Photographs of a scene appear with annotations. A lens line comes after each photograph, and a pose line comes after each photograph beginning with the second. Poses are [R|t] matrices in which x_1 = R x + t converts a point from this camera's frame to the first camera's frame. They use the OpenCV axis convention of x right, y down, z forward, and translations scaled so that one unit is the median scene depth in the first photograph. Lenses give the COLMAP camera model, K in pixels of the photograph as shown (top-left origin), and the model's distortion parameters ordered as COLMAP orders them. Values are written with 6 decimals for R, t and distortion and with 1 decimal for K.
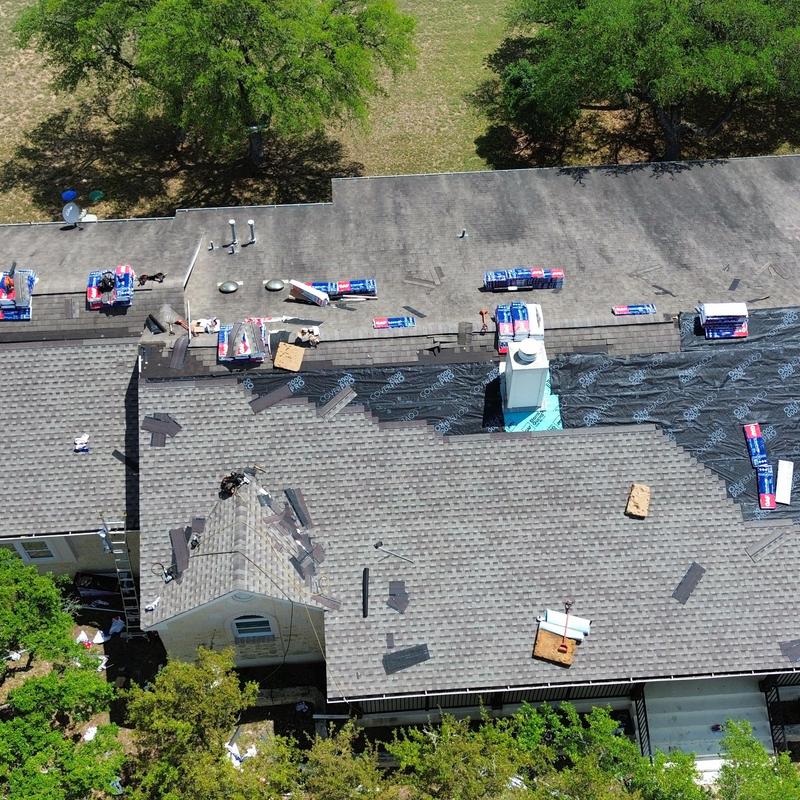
lens RADIAL K [[1001.0, 0, 400.0], [0, 1001.0, 400.0], [0, 0, 1]] dist [0.184984, -0.485829]
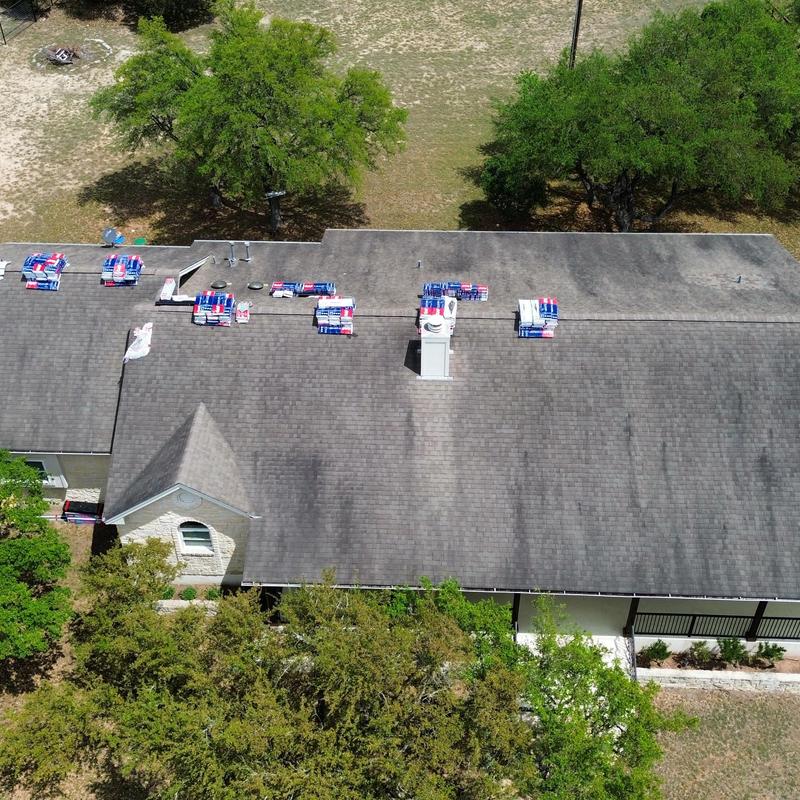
lens RADIAL K [[1001.0, 0, 400.0], [0, 1001.0, 400.0], [0, 0, 1]] dist [0.184984, -0.485829]
pose [[0.993838, 0.068203, -0.087375, 0.193621], [-0.082569, 0.981439, -0.173090, 0.254975], [0.073948, 0.179238, 0.981023, -0.200817]]
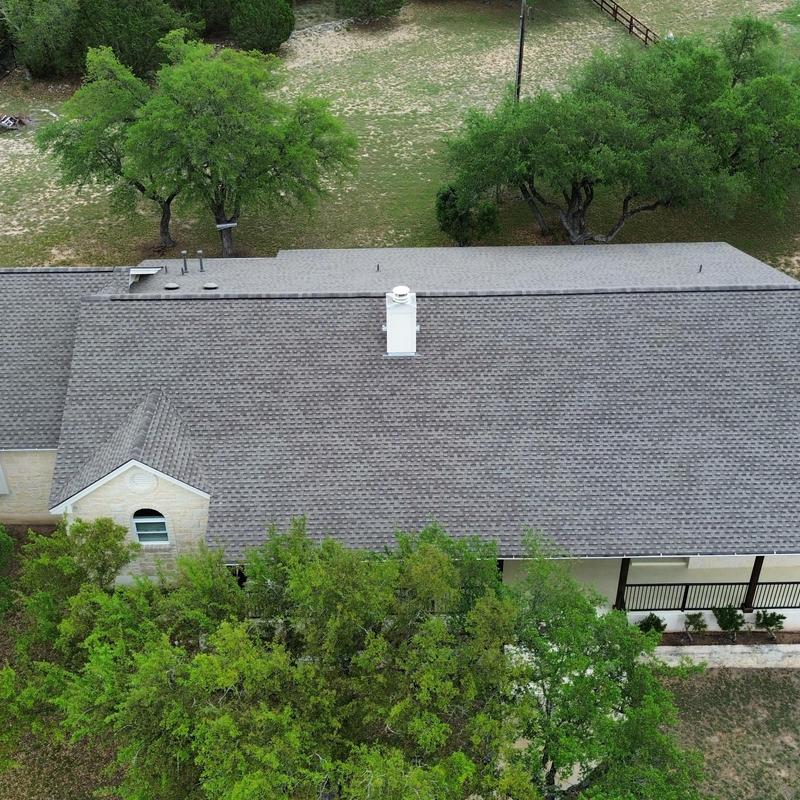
lens RADIAL K [[1001.0, 0, 400.0], [0, 1001.0, 400.0], [0, 0, 1]] dist [0.184984, -0.485829]
pose [[0.998848, 0.023336, -0.041937, 0.175670], [-0.035066, 0.951464, -0.305755, 0.426628], [0.032767, 0.306873, 0.951186, -0.101841]]
